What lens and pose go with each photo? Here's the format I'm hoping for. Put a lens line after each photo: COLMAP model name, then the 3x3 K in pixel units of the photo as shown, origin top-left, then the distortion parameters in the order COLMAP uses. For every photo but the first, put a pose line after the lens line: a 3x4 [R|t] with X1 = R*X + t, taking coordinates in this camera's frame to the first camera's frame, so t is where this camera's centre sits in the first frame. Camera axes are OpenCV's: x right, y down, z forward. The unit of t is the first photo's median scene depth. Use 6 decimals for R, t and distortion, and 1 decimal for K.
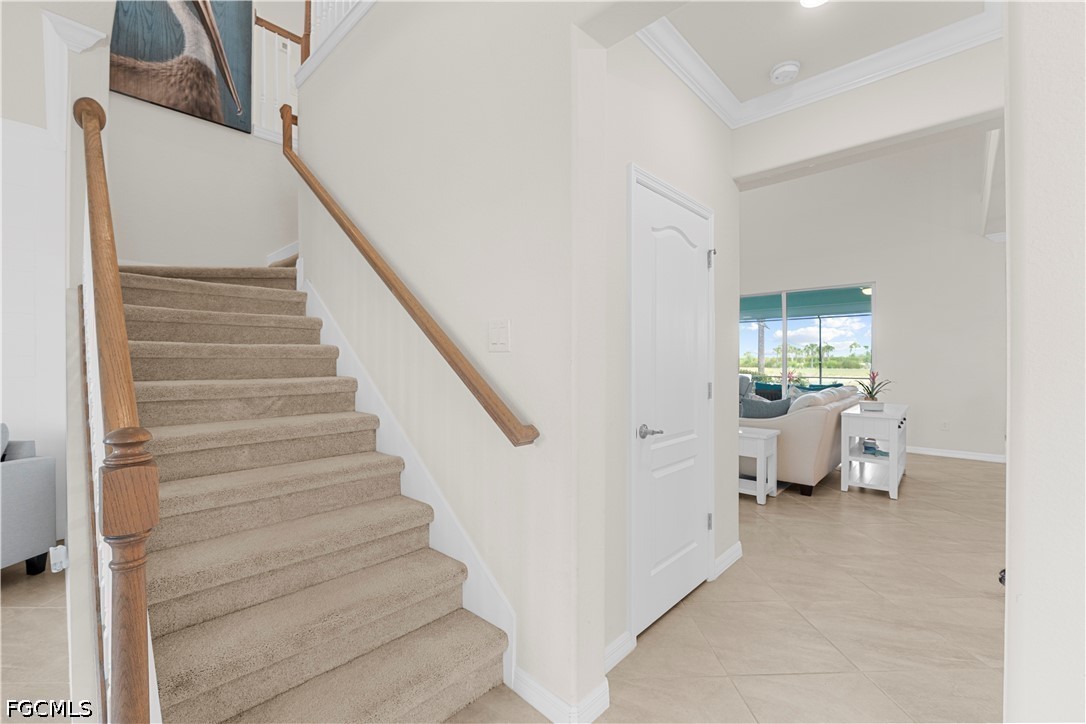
lens RADIAL K [[454.2, 0, 547.2], [0, 454.2, 365.0], [0, 0, 1]] dist [-0.008606, 0.000653]
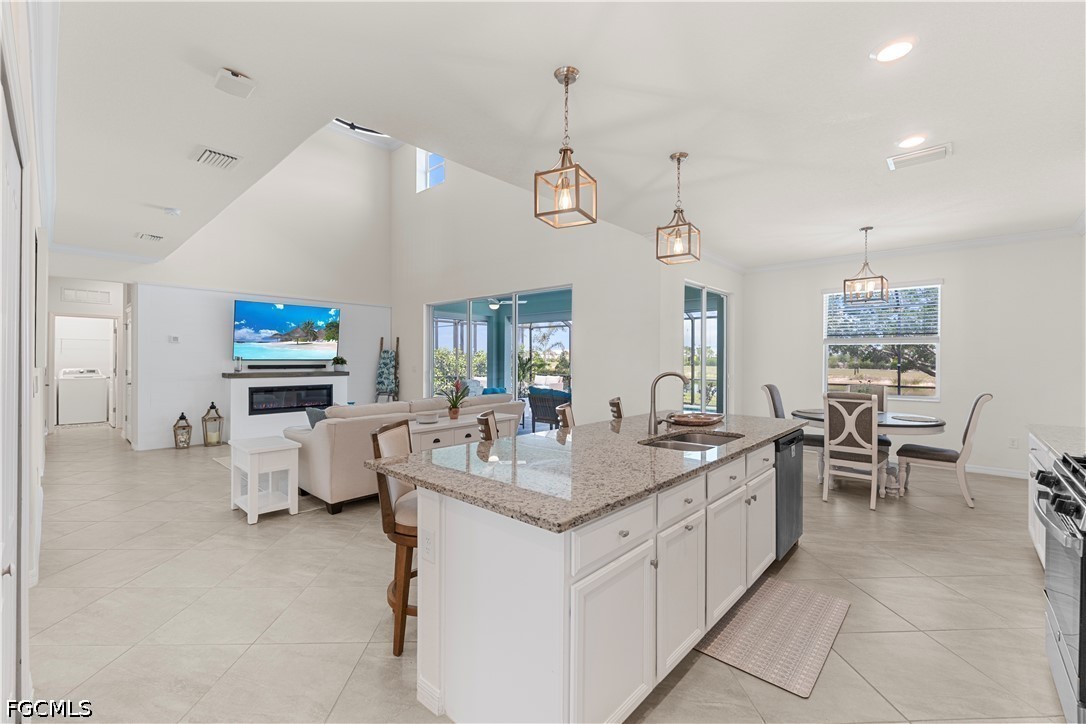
lens RADIAL K [[454.2, 0, 535.2], [0, 454.2, 356.9], [0, 0, 1]] dist [-0.008606, 0.000653]
pose [[0.999960, 0.008890, 0.000639, 0.969529], [-0.008881, 0.999864, -0.013895, -0.027064], [-0.000762, 0.013889, 0.999903, 0.057177]]
